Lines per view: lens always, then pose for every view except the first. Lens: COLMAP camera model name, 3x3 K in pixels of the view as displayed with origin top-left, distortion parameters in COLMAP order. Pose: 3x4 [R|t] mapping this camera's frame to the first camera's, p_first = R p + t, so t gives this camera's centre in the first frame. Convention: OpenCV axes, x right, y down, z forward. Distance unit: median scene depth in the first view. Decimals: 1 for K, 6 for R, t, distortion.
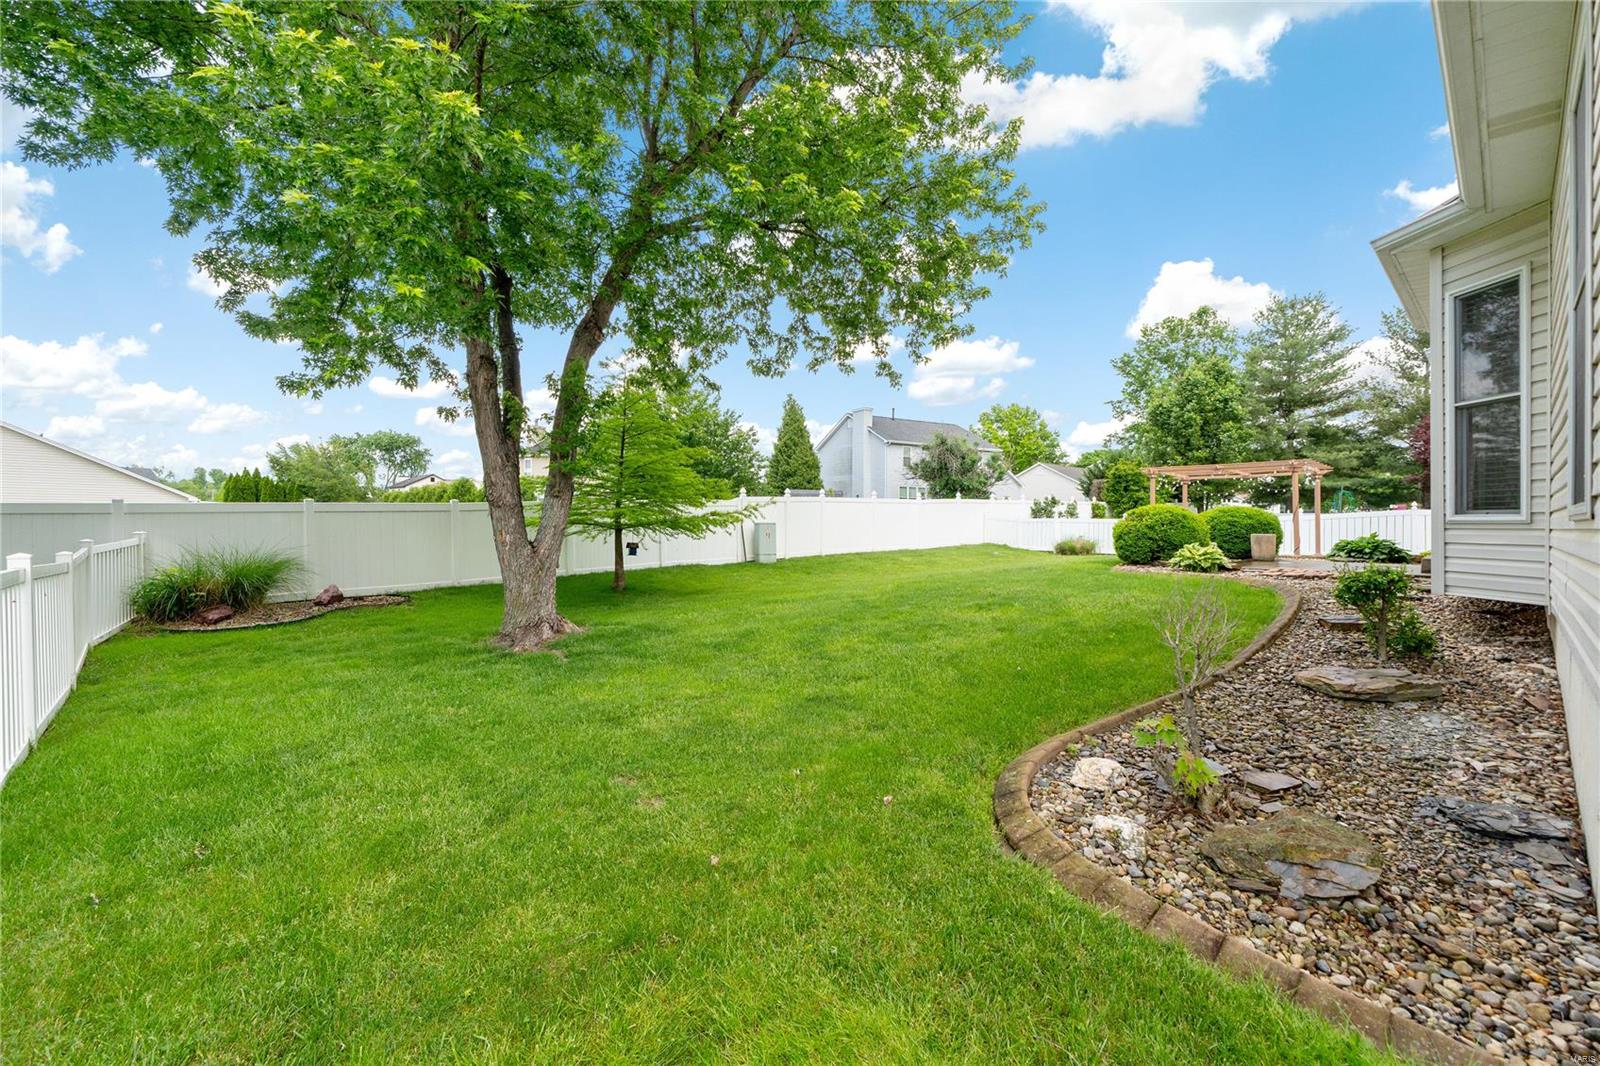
lens RADIAL K [[690.2, 0, 782.5], [0, 690.2, 528.5], [0, 0, 1]] dist [-0.002780, -0.000433]
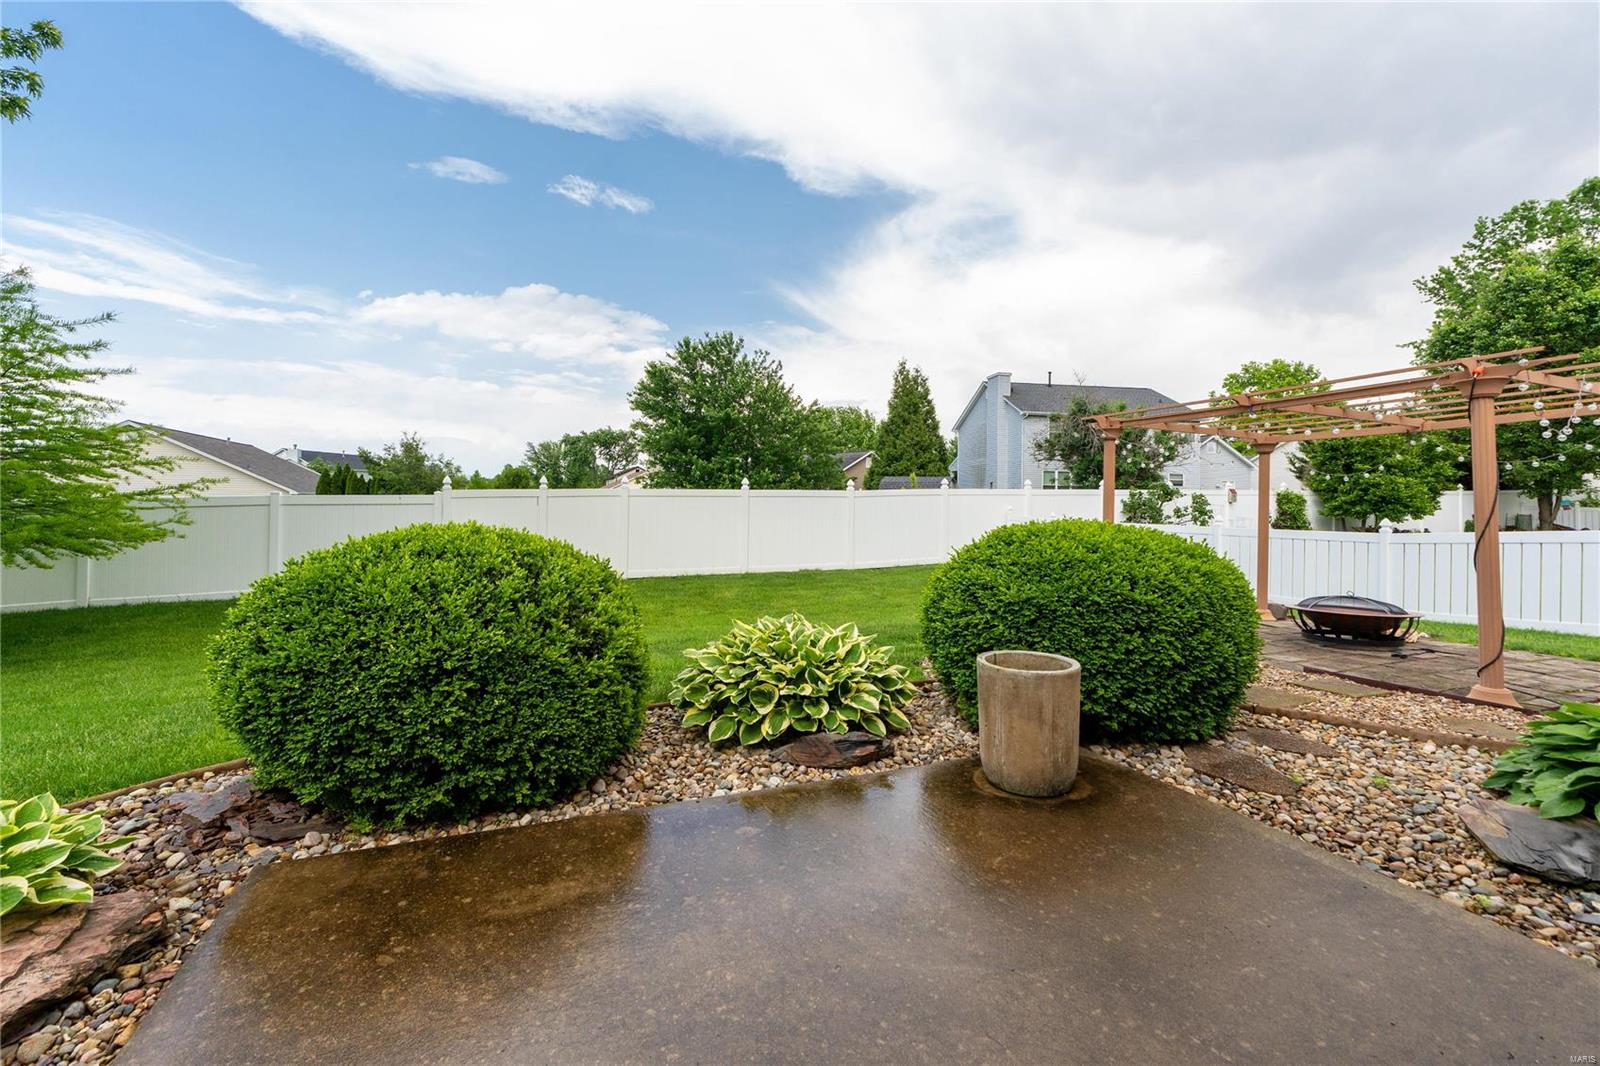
lens RADIAL K [[678.2, 0, 772.4], [0, 678.2, 505.8], [0, 0, 1]] dist [-0.006406, -0.000469]
pose [[0.928055, 0.002191, -0.372437, 0.218310], [-0.008094, 0.999865, -0.014287, -0.011323], [0.372355, 0.016274, 0.927948, 0.239887]]
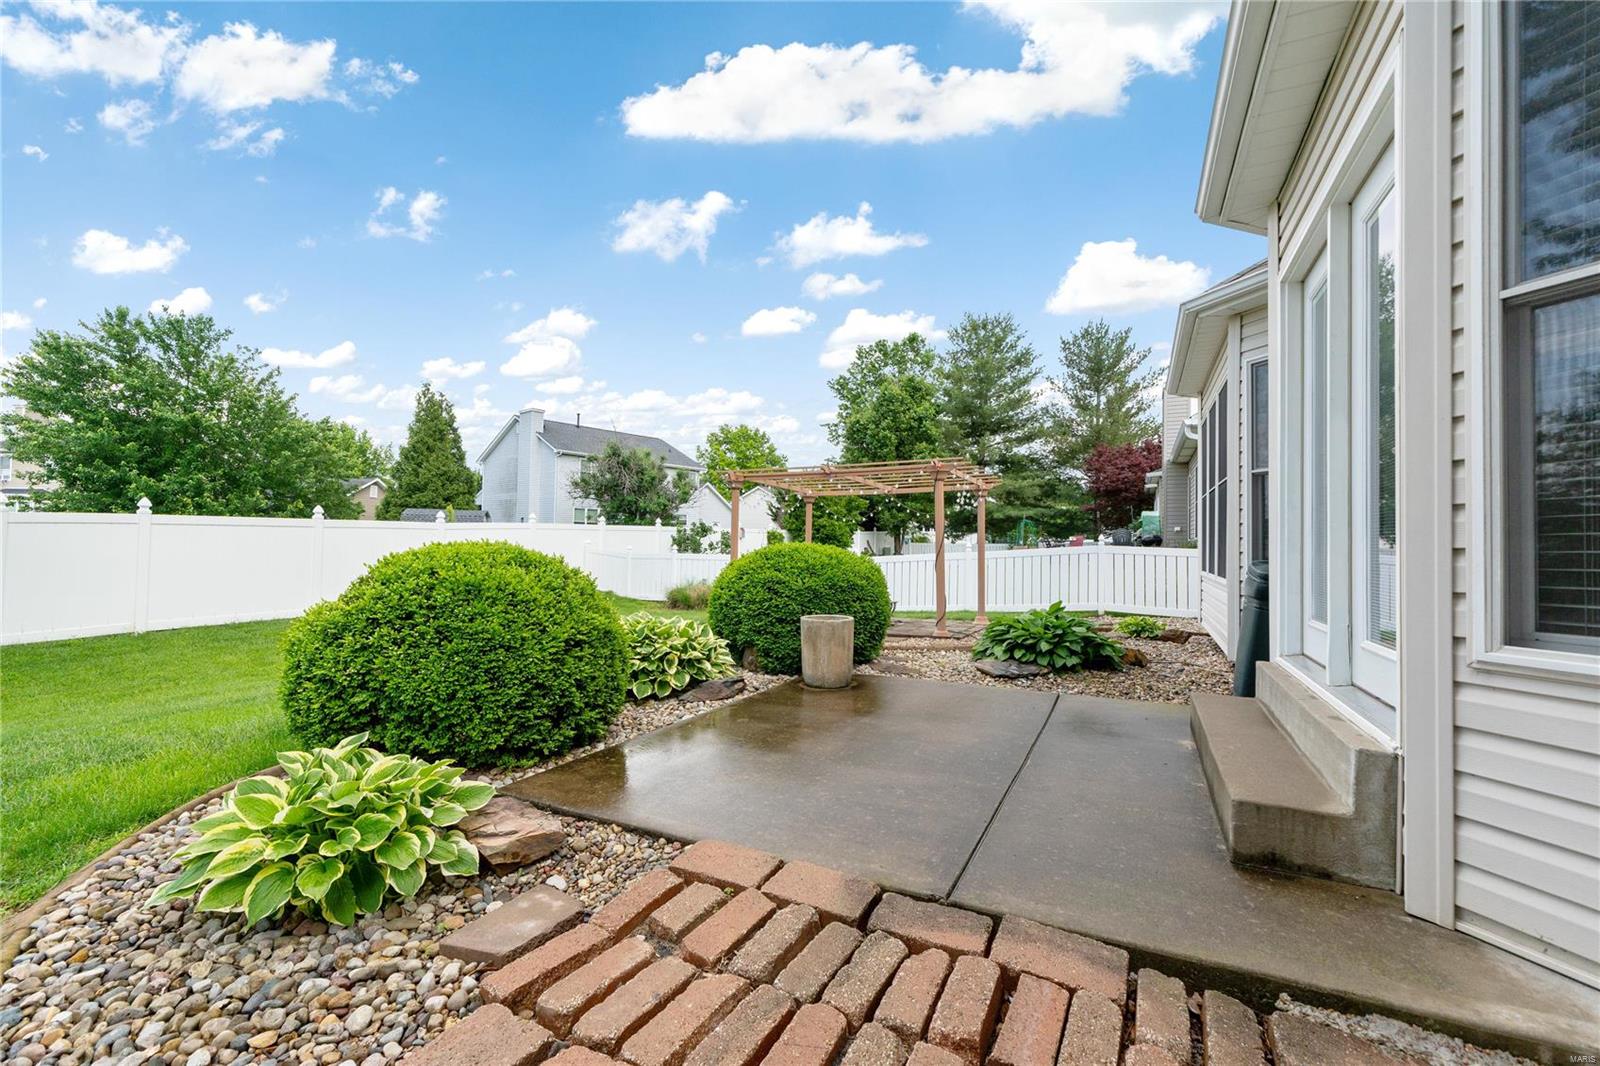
lens RADIAL K [[690.3, 0, 786.7], [0, 690.3, 558.2], [0, 0, 1]] dist [-0.000228, 0.000080]
pose [[0.942375, -0.003056, 0.334545, 0.169124], [0.001102, 0.999981, 0.006030, -0.008640], [-0.334557, -0.005313, 0.942361, 0.197788]]
